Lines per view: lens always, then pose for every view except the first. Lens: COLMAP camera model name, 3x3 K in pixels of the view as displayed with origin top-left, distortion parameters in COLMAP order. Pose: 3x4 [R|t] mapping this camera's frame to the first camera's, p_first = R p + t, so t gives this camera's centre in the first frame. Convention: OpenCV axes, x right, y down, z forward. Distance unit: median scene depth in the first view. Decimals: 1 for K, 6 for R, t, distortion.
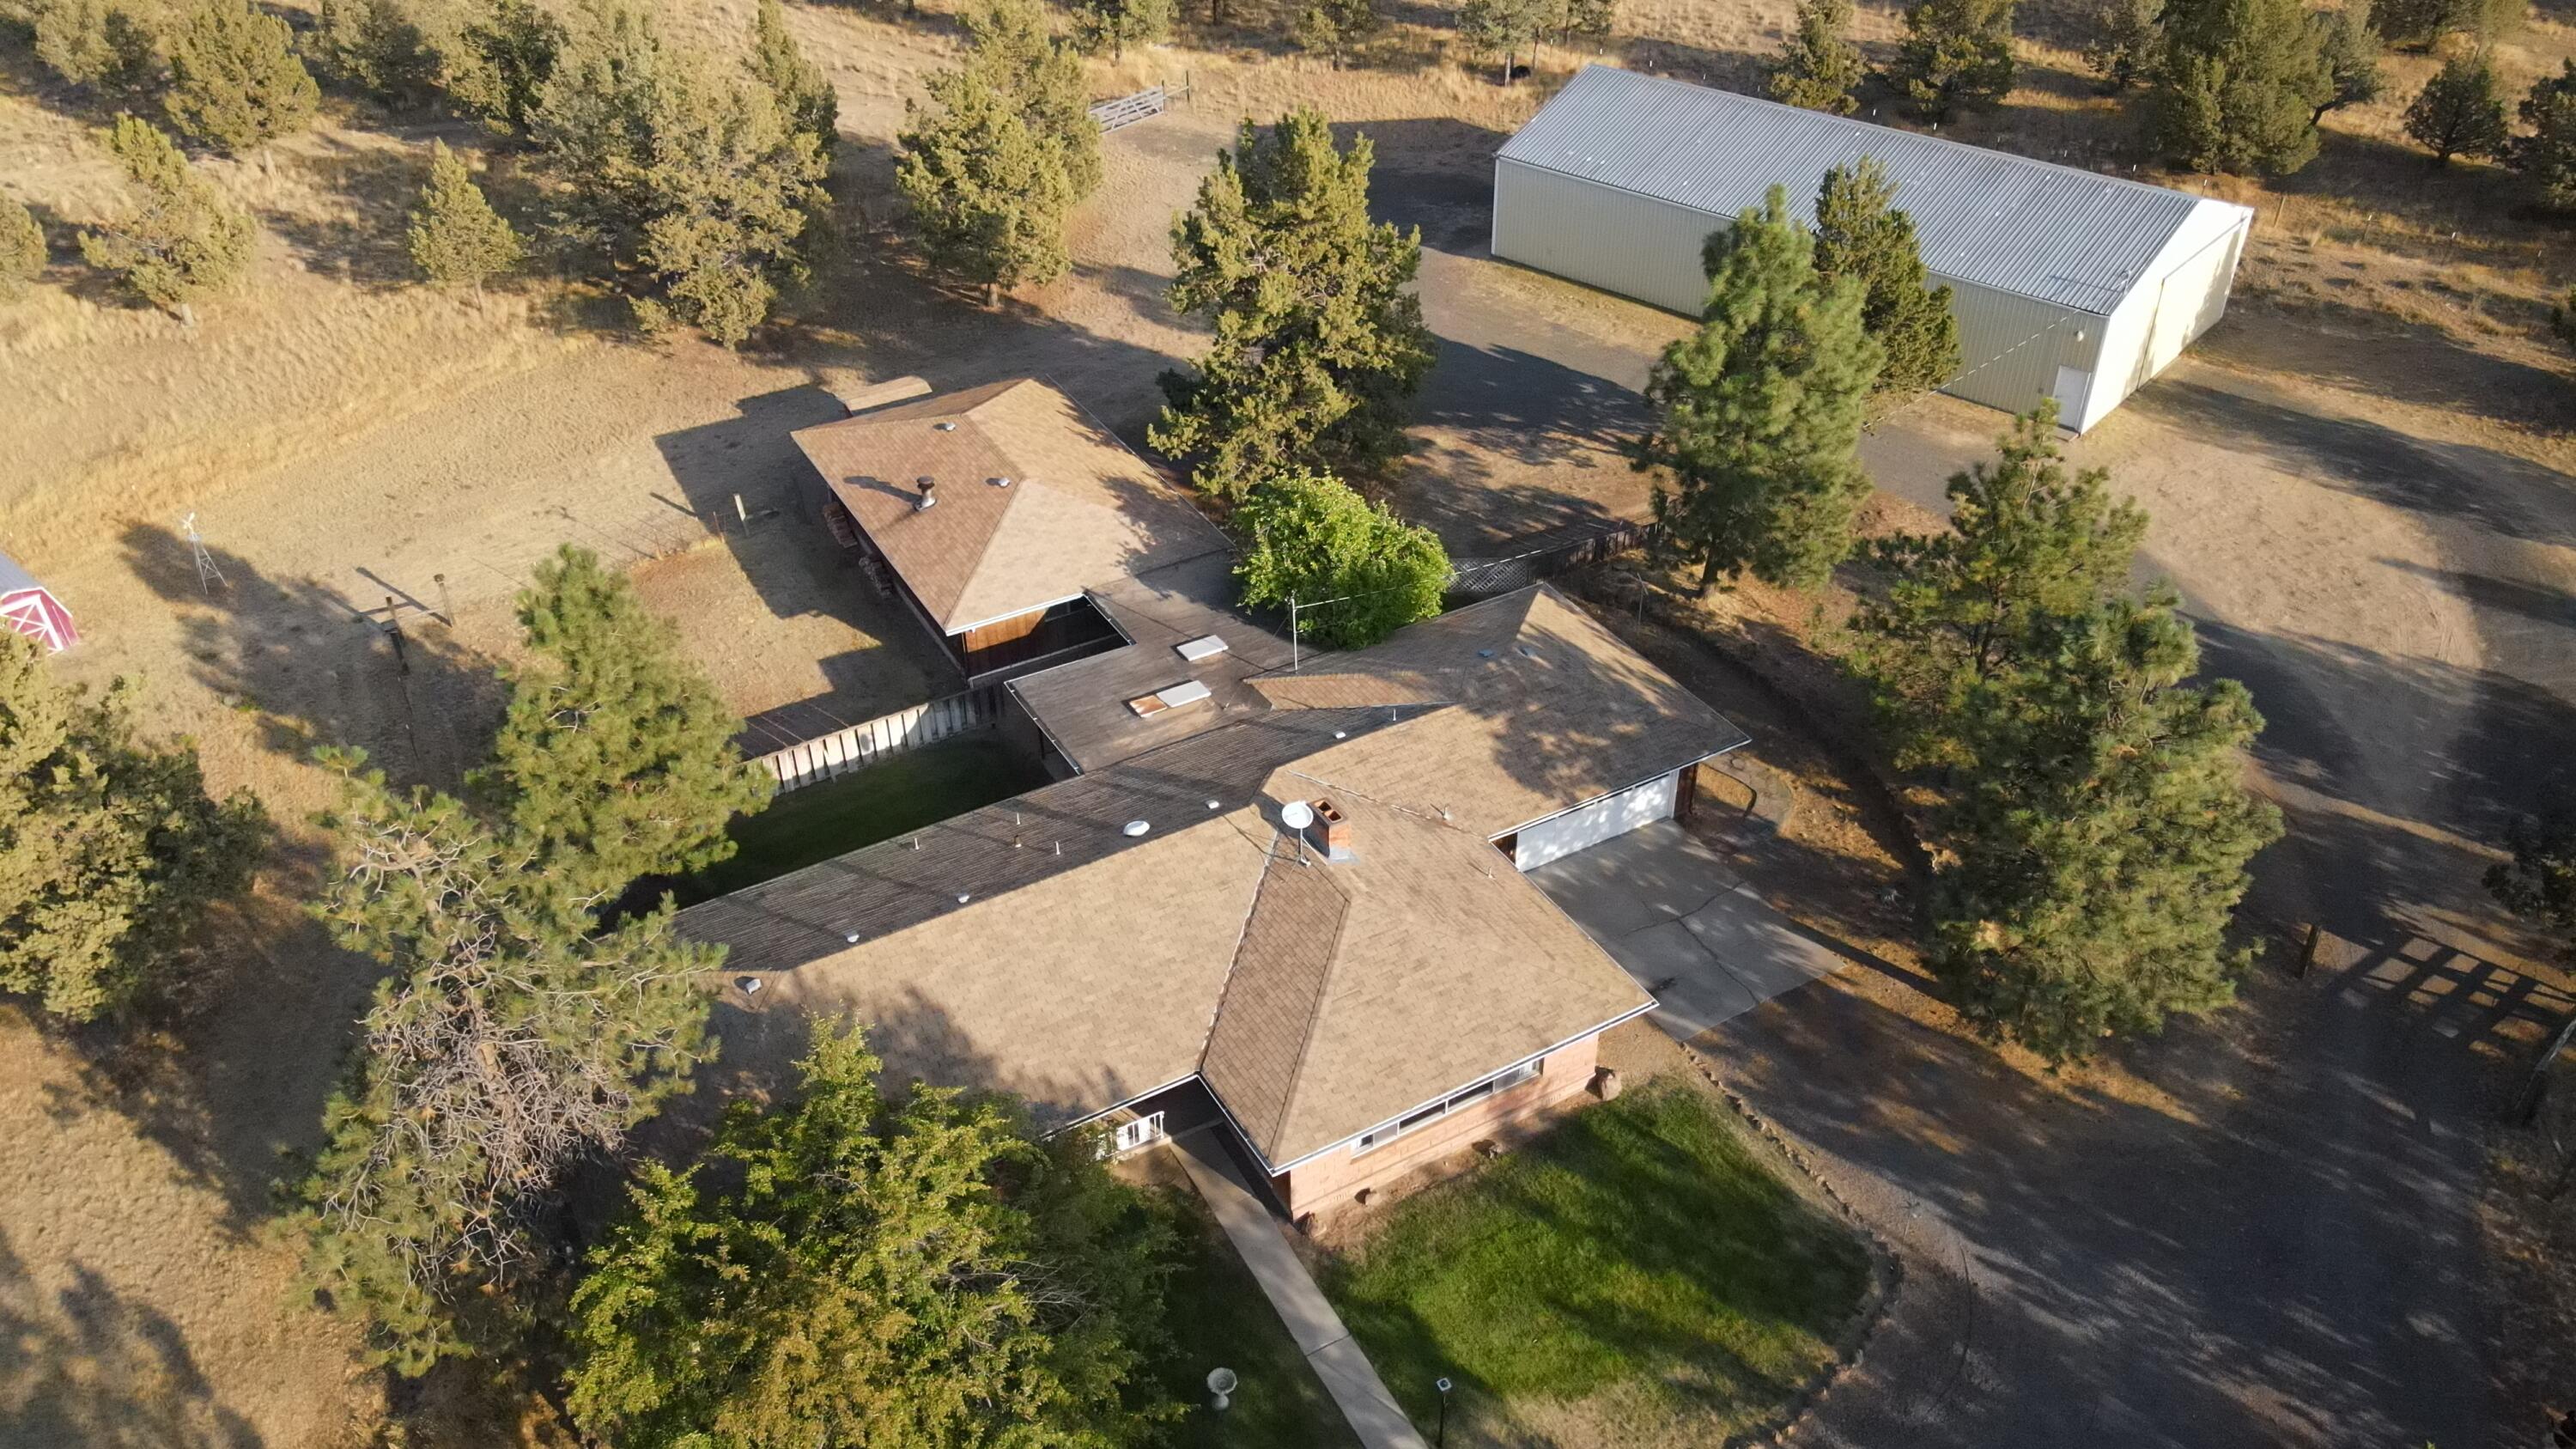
lens RADIAL K [[1845.6, 0, 1288.0], [0, 1845.6, 724.5], [0, 0, 1]] dist [-0.002720, 0.001846]
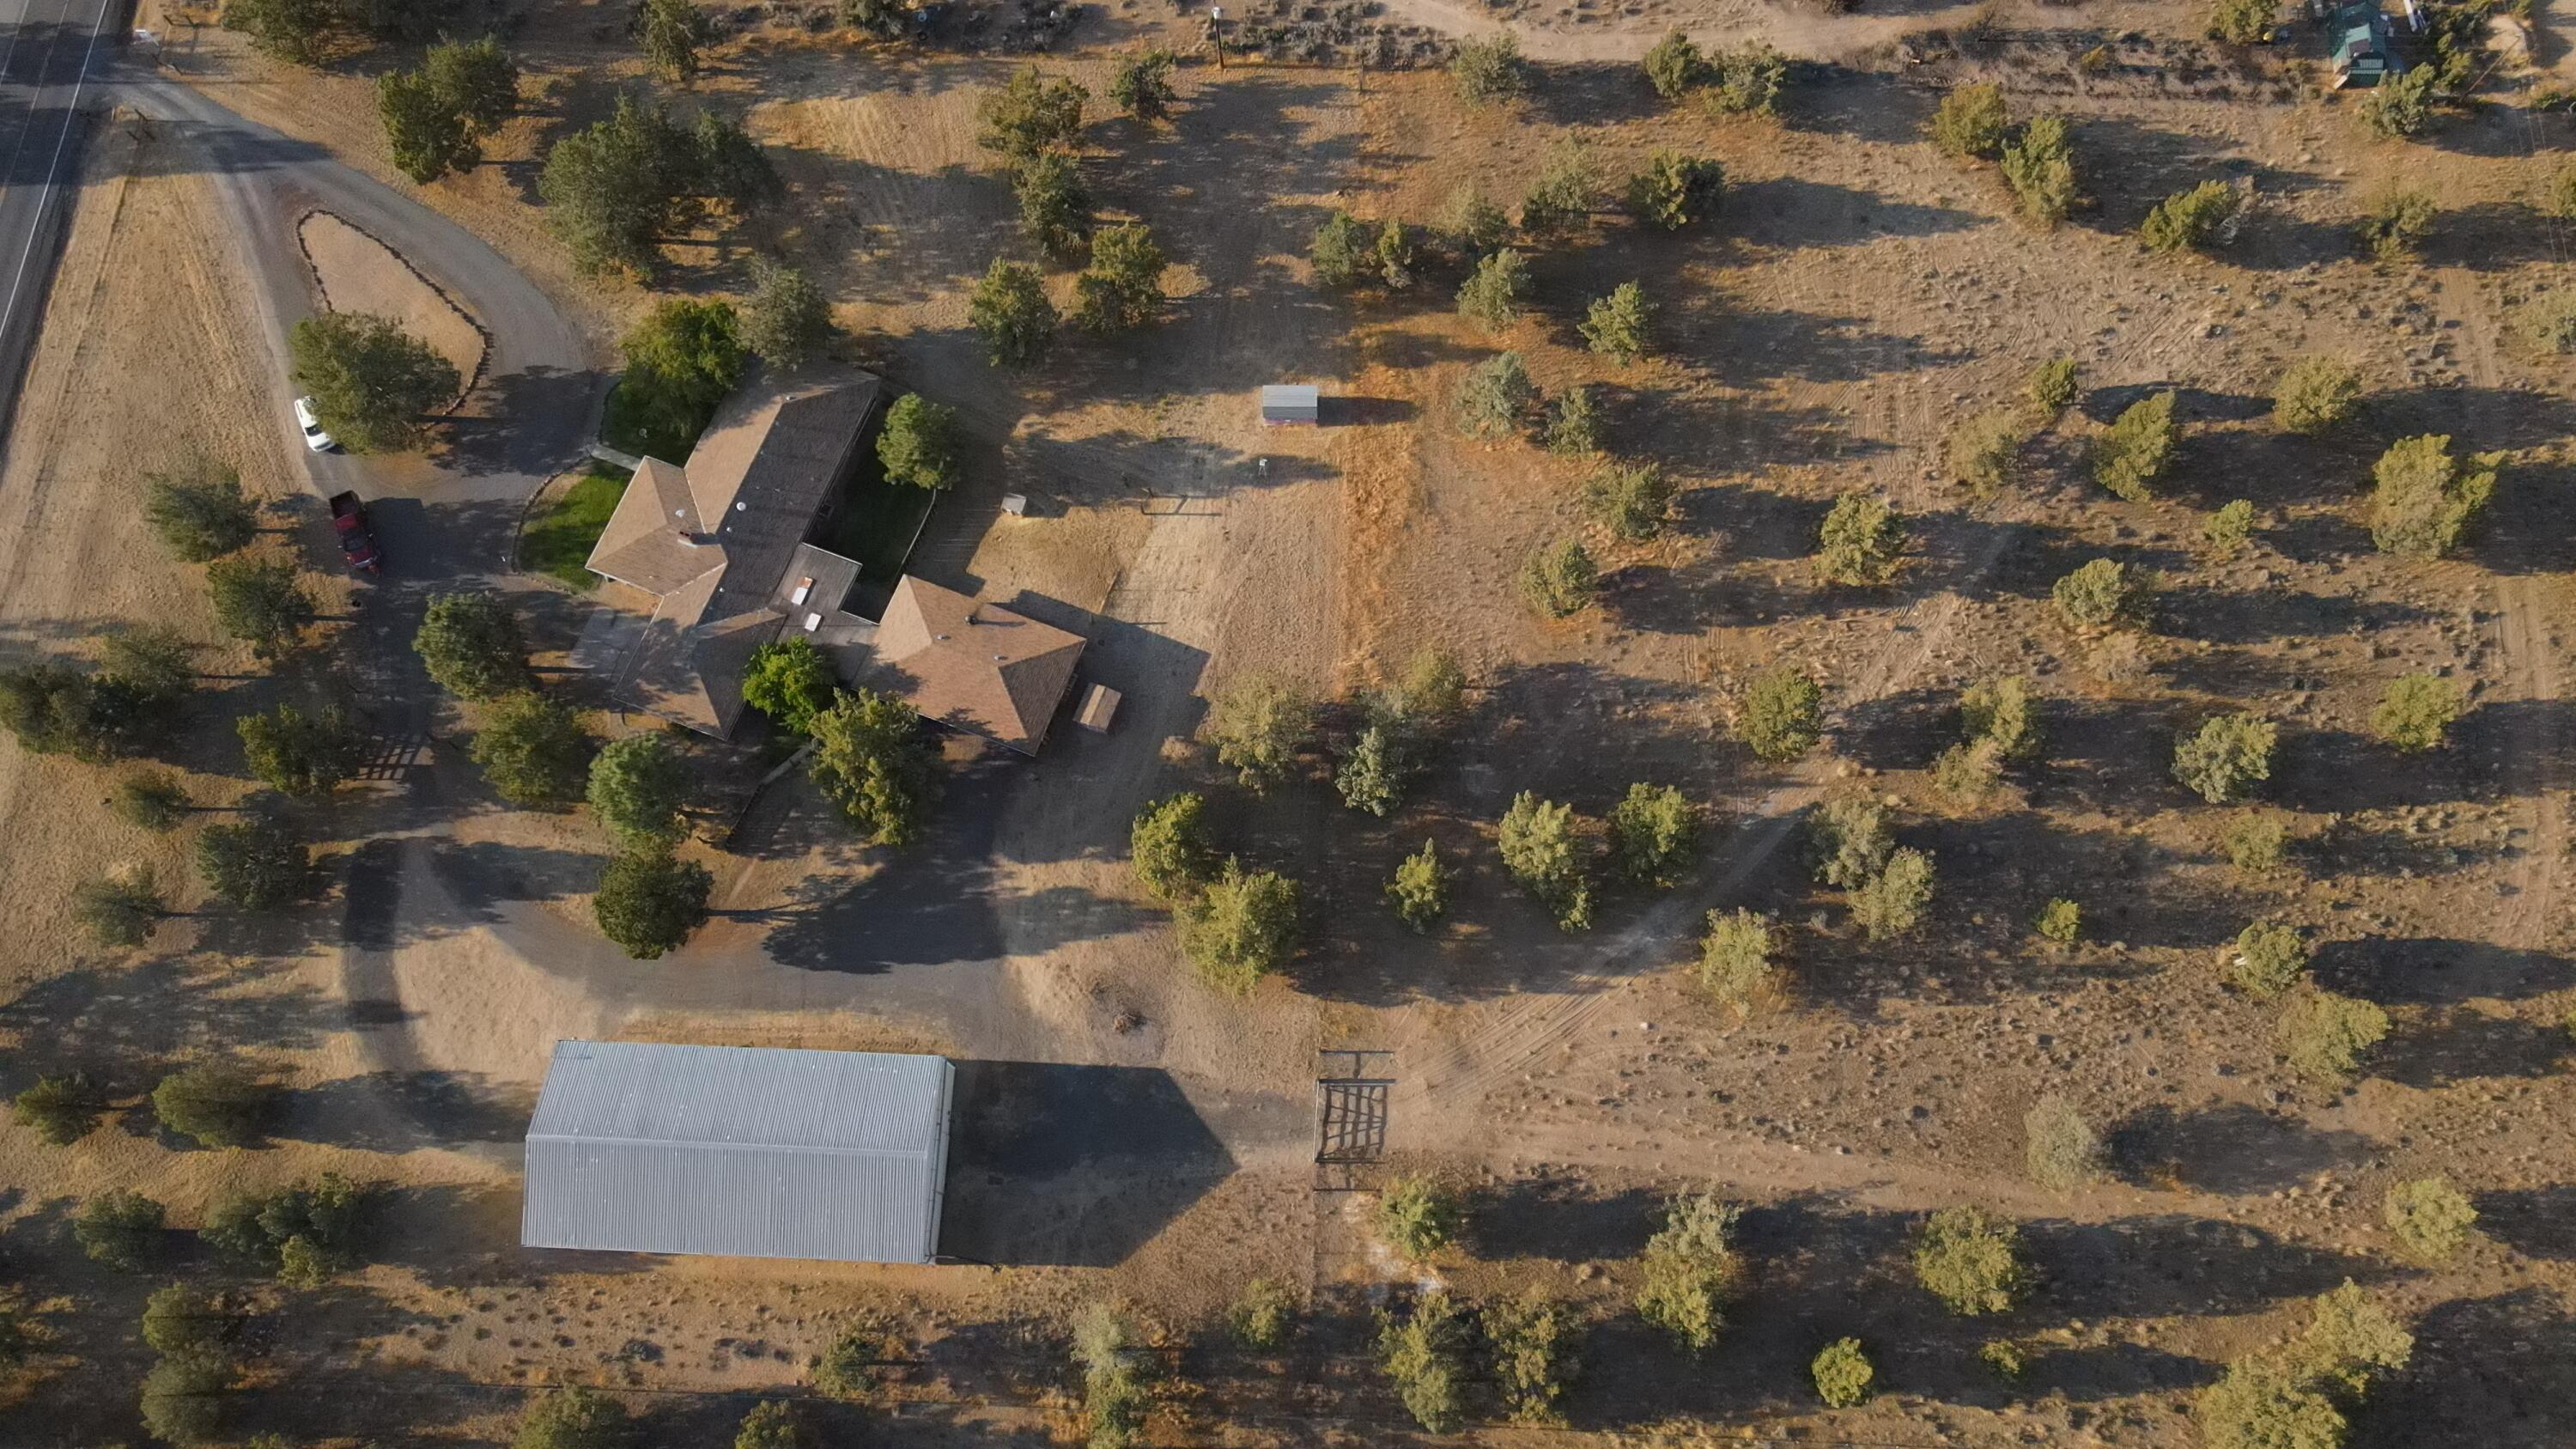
lens RADIAL K [[1845.6, 0, 1288.0], [0, 1845.6, 724.5], [0, 0, 1]] dist [-0.002720, 0.001846]
pose [[-0.785416, 0.603504, -0.137497, -0.139429], [-0.349971, -0.249764, 0.902850, -2.915032], [0.510531, 0.757233, 0.407378, 0.445802]]
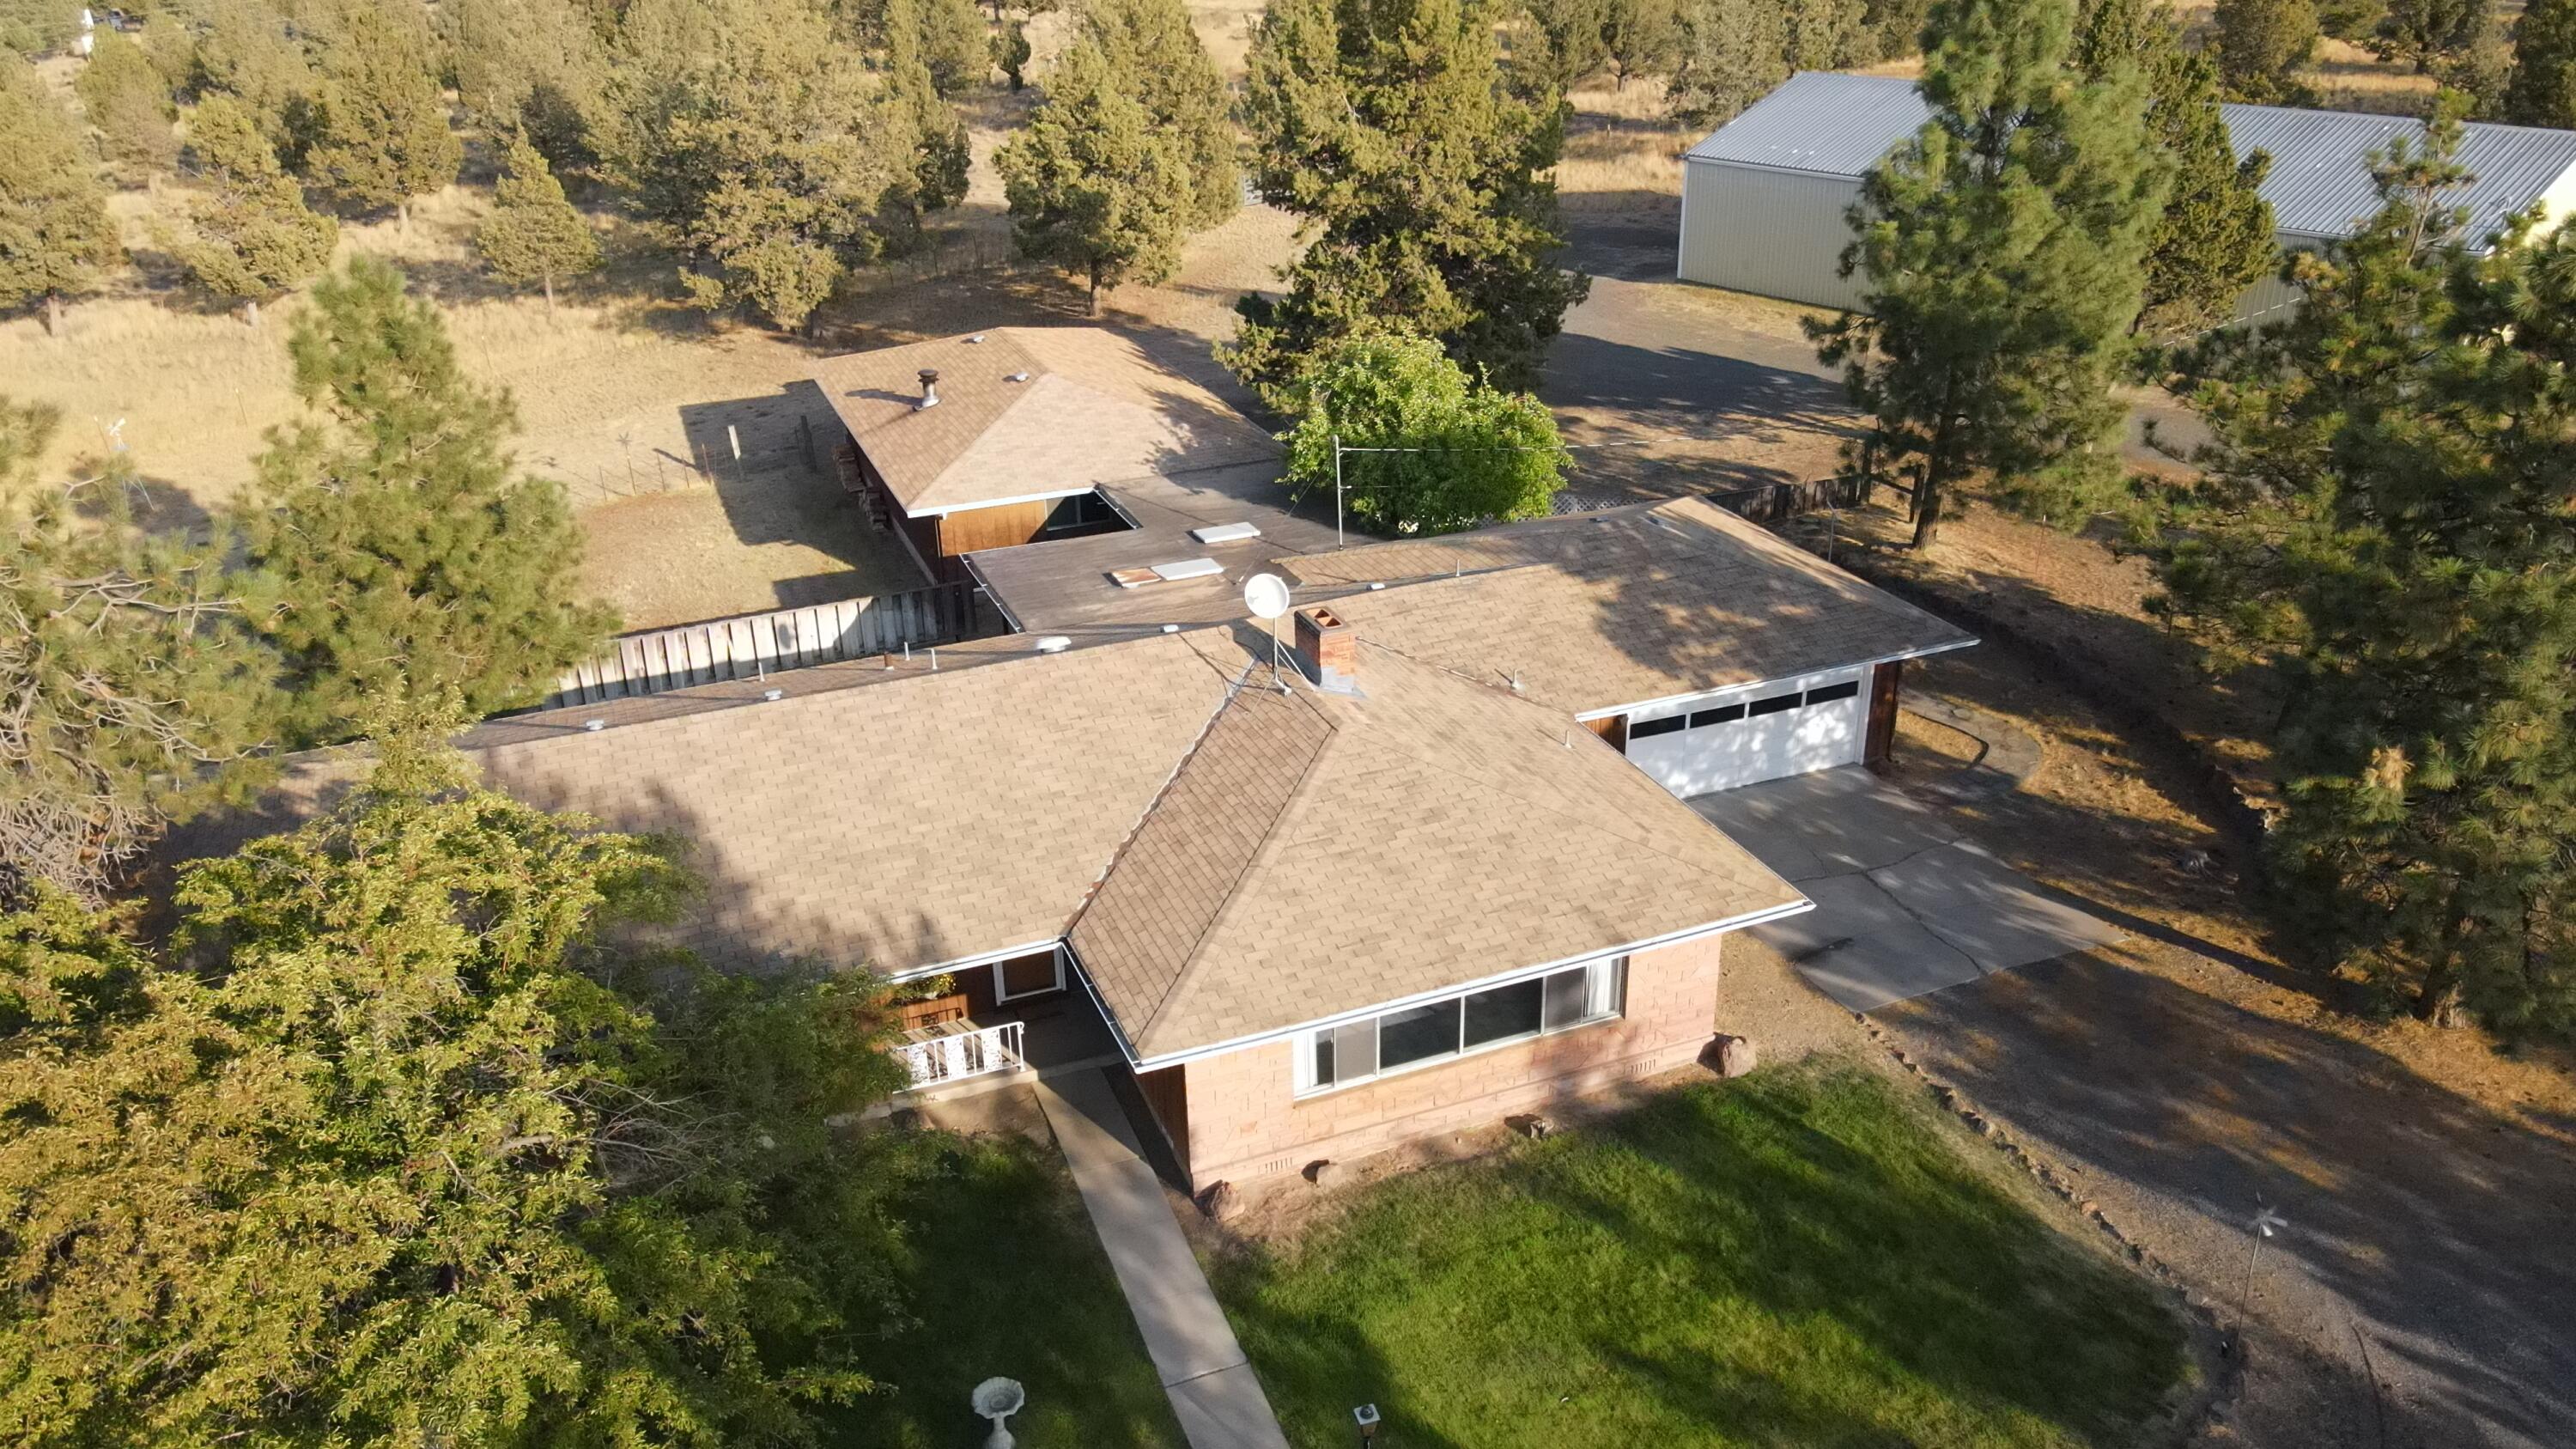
lens RADIAL K [[1860.2, 0, 1288.0], [0, 1860.2, 724.5], [0, 0, 1]] dist [0.009589, 0.000689]
pose [[0.990928, 0.049986, -0.124755, 0.085438], [-0.070905, 0.983006, -0.169329, 0.179865], [0.114171, 0.176639, 0.977632, 0.303669]]
